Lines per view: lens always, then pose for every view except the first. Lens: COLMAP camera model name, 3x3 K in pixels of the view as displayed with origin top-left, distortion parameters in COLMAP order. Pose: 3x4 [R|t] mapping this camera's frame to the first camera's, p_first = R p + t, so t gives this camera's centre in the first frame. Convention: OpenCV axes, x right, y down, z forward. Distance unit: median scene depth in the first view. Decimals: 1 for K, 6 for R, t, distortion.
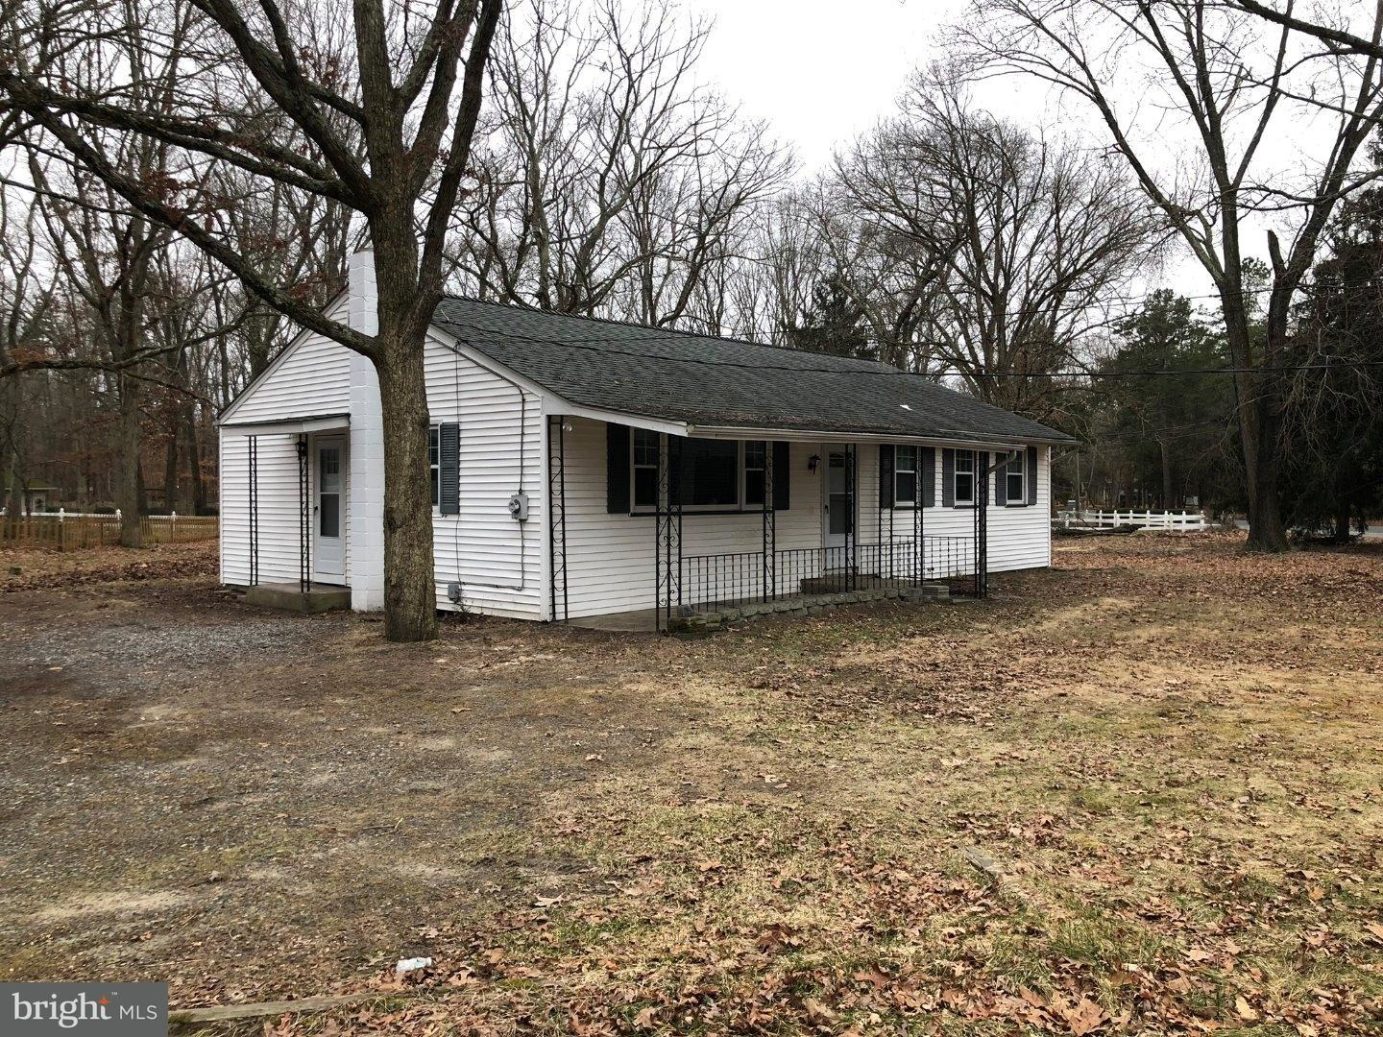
lens RADIAL K [[1127.5, 0, 691.5], [0, 1127.5, 518.5], [0, 0, 1]] dist [0.009240, -0.000009]
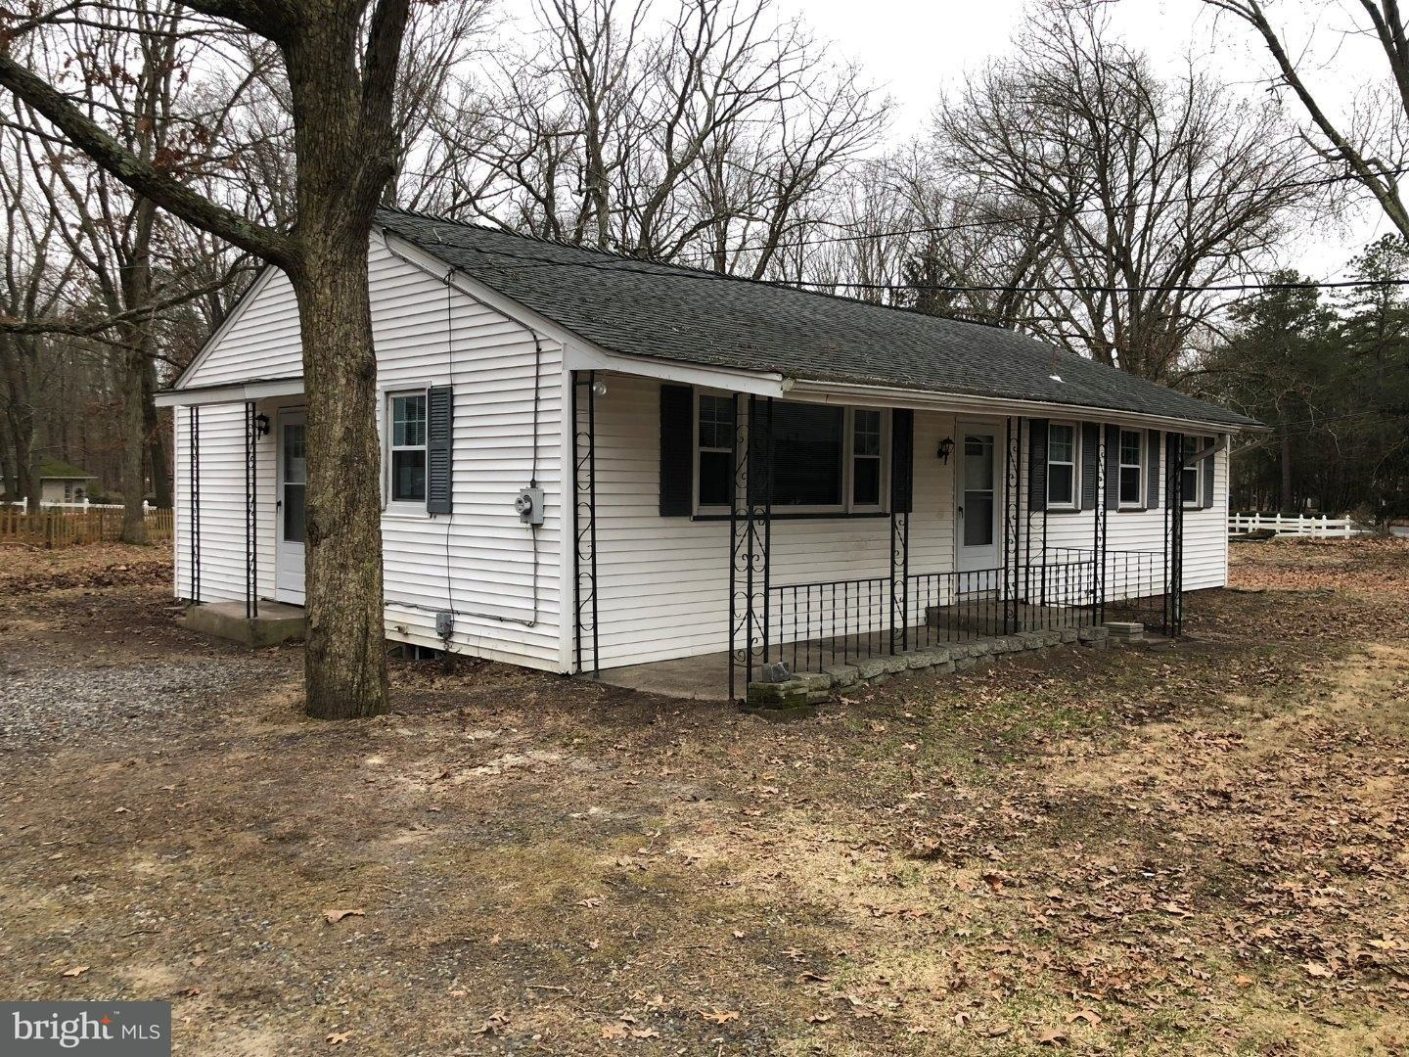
lens RADIAL K [[1148.7, 0, 704.5], [0, 1148.7, 528.5], [0, 0, 1]] dist [0.009240, -0.000009]
pose [[0.998695, 0.011650, -0.049722, -0.009929], [-0.011070, 0.999867, 0.011938, -0.004703], [0.049855, -0.011372, 0.998692, 0.246267]]
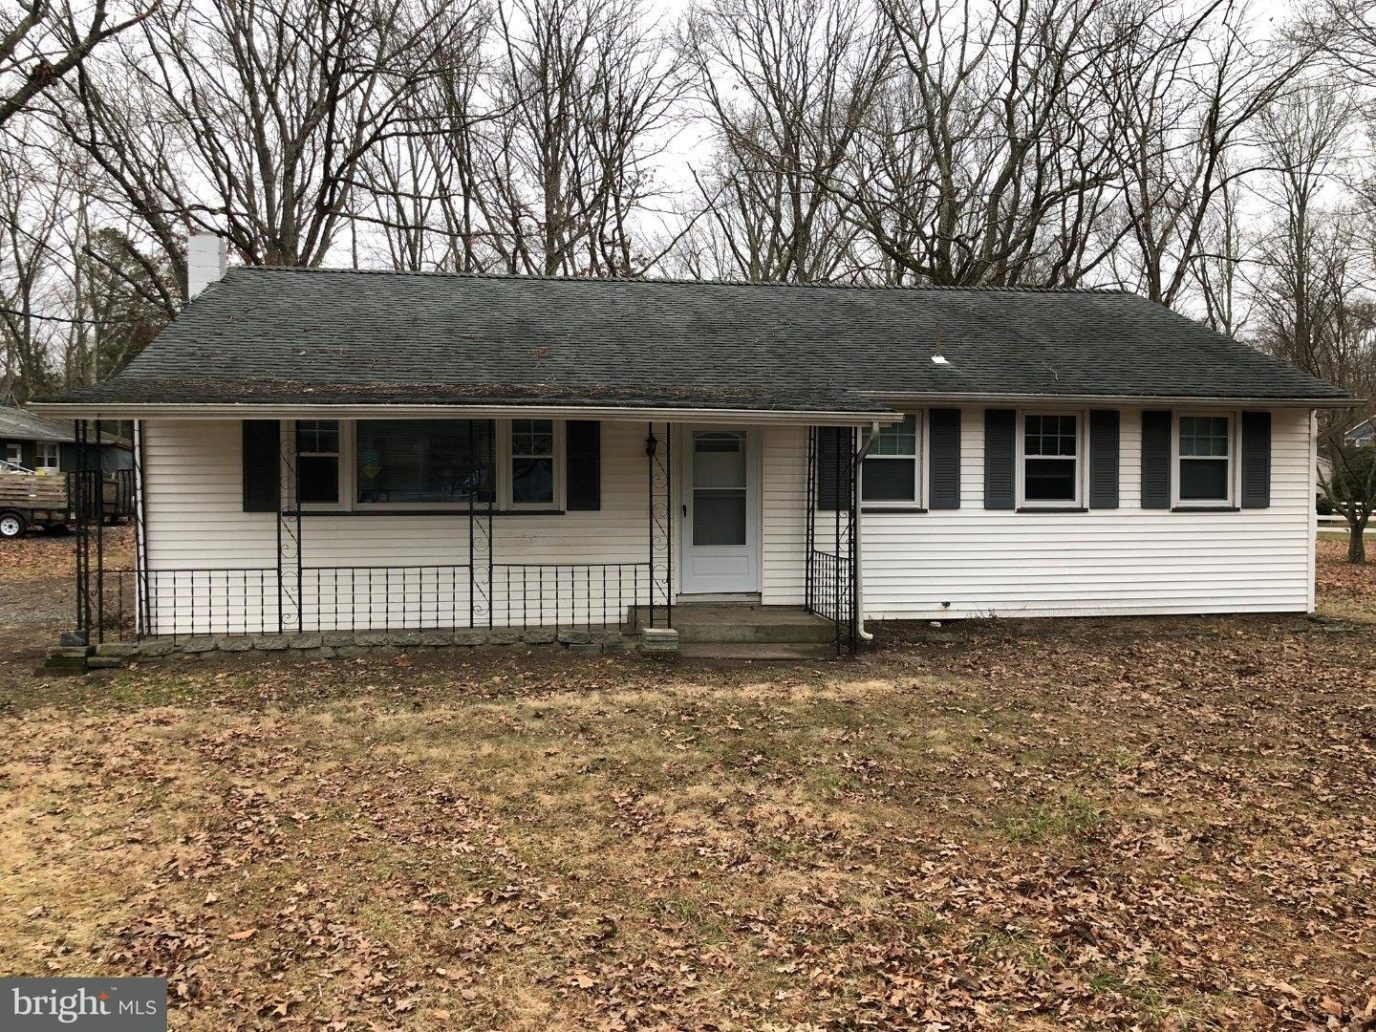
lens RADIAL K [[1121.8, 0, 688.0], [0, 1121.8, 516.0], [0, 0, 1]] dist [0.009240, -0.000009]
pose [[0.789165, 0.025290, -0.613660, 0.571717], [-0.017199, 0.999670, 0.019080, -0.018774], [0.613940, -0.004503, 0.789340, 0.450985]]
